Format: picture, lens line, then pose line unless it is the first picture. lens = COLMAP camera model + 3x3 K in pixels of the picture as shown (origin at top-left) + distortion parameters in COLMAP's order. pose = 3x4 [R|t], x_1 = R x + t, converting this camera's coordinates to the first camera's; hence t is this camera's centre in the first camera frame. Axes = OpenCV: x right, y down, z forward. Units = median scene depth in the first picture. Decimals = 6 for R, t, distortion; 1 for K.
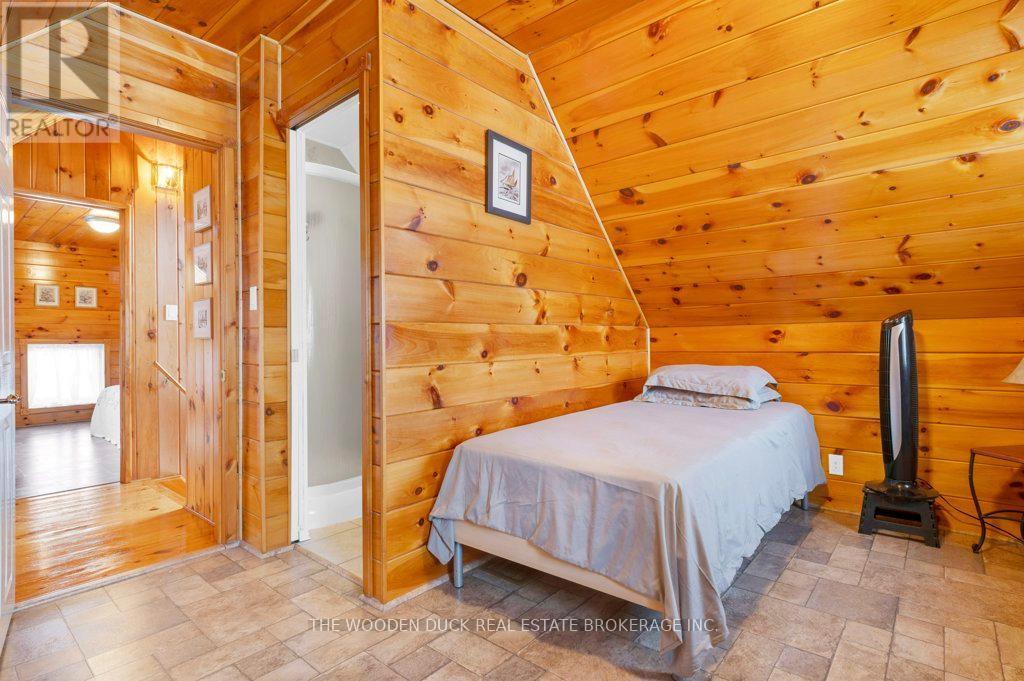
lens RADIAL K [[509.3, 0, 514.3], [0, 509.3, 348.3], [0, 0, 1]] dist [0.024859, 0.000160]
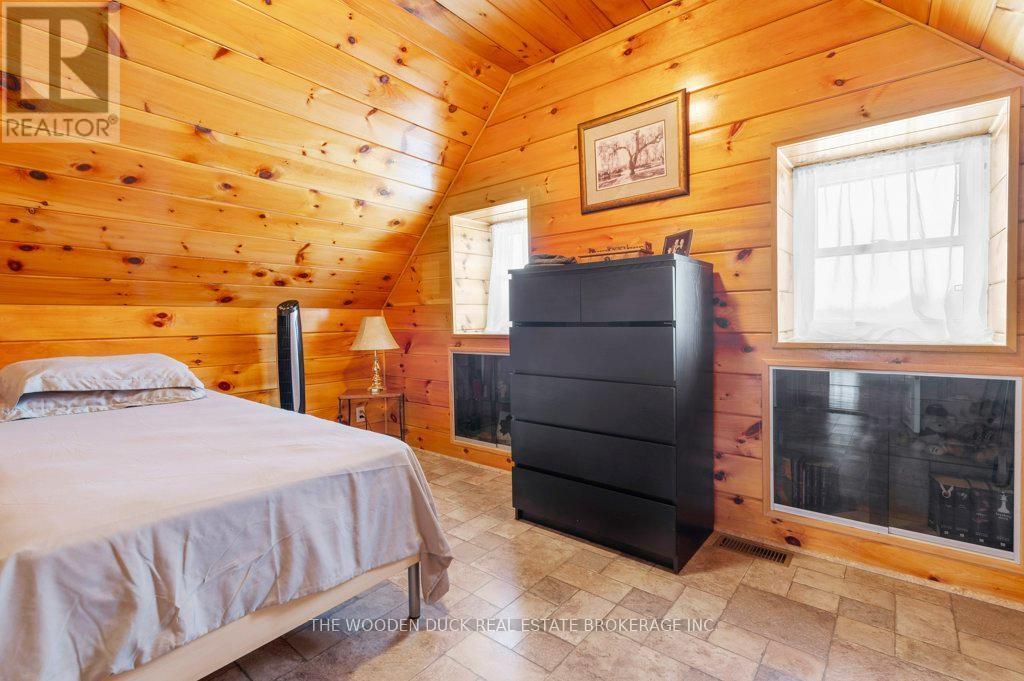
lens RADIAL K [[464.5, 0, 523.8], [0, 464.5, 340.9], [0, 0, 1]] dist [0.018867, -0.000264]
pose [[-0.016027, -0.032930, 0.999329, -0.368313], [0.025259, 0.999125, 0.033329, 0.003028], [-0.999552, 0.025777, -0.015182, 0.400228]]
